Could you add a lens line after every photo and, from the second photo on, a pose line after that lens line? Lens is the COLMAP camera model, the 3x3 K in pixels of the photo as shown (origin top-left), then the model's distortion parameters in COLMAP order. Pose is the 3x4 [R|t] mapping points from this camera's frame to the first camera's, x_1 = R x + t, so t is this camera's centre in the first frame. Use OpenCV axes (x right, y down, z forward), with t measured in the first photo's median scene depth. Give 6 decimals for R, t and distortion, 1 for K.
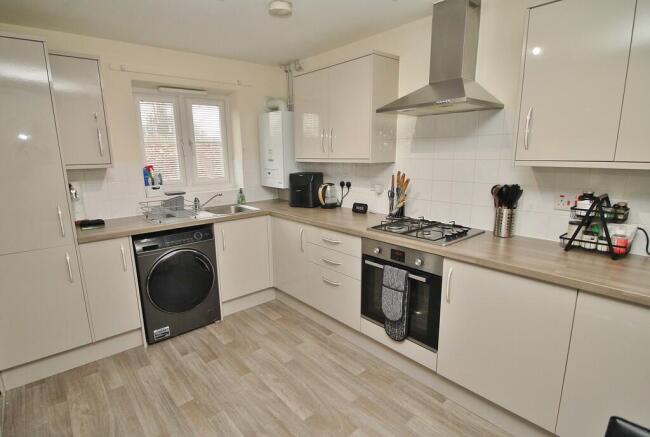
lens RADIAL K [[327.7, 0, 314.7], [0, 327.7, 218.4], [0, 0, 1]] dist [-0.005681, -0.000918]
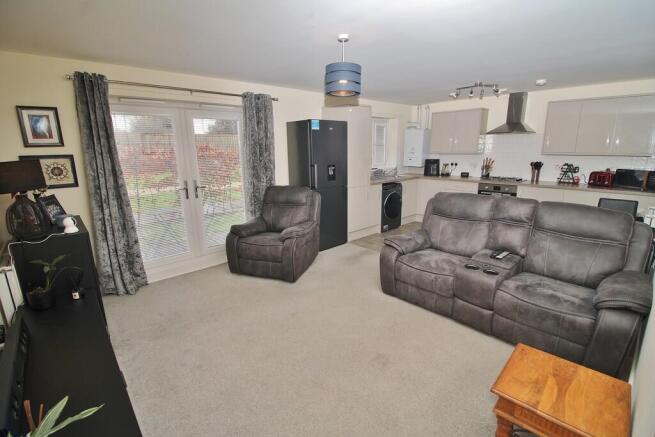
lens RADIAL K [[309.3, 0, 327.5], [0, 309.3, 218.5], [0, 0, 1]] dist [-0.013910, -0.000763]
pose [[0.999646, -0.005142, 0.026088, -1.059930], [0.004406, 0.999593, 0.028195, 0.252648], [-0.026222, -0.028070, 0.999262, -1.311151]]
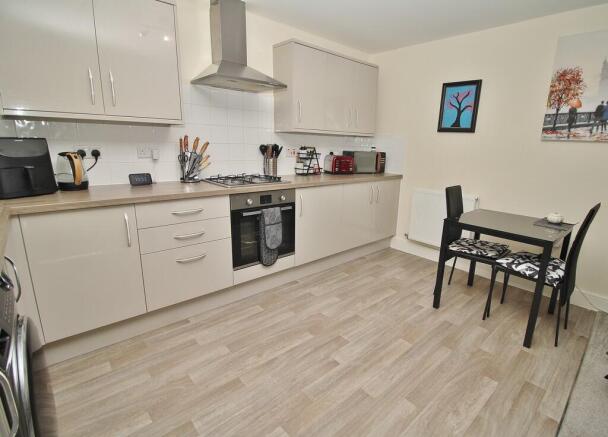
lens RADIAL K [[304.7, 0, 315.9], [0, 304.7, 217.3], [0, 0, 1]] dist [0.000029, -0.000082]
pose [[-0.024647, -0.225737, 0.973876, -0.840523], [0.169693, 0.959091, 0.226605, -0.050723], [-0.985189, 0.170845, 0.014667, 0.729221]]
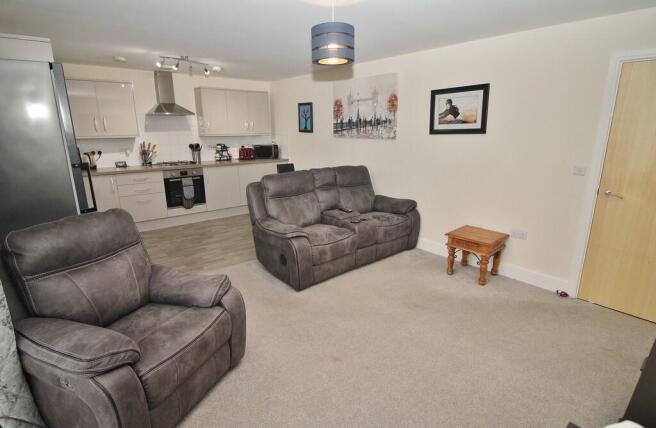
lens RADIAL K [[329.0, 0, 315.1], [0, 329.0, 214.9], [0, 0, 1]] dist [0.000349, 0.000180]
pose [[0.046929, -0.237230, 0.970319, -1.997031], [0.202783, 0.953425, 0.223292, 0.054082], [-0.978099, 0.186285, 0.092849, -0.134096]]
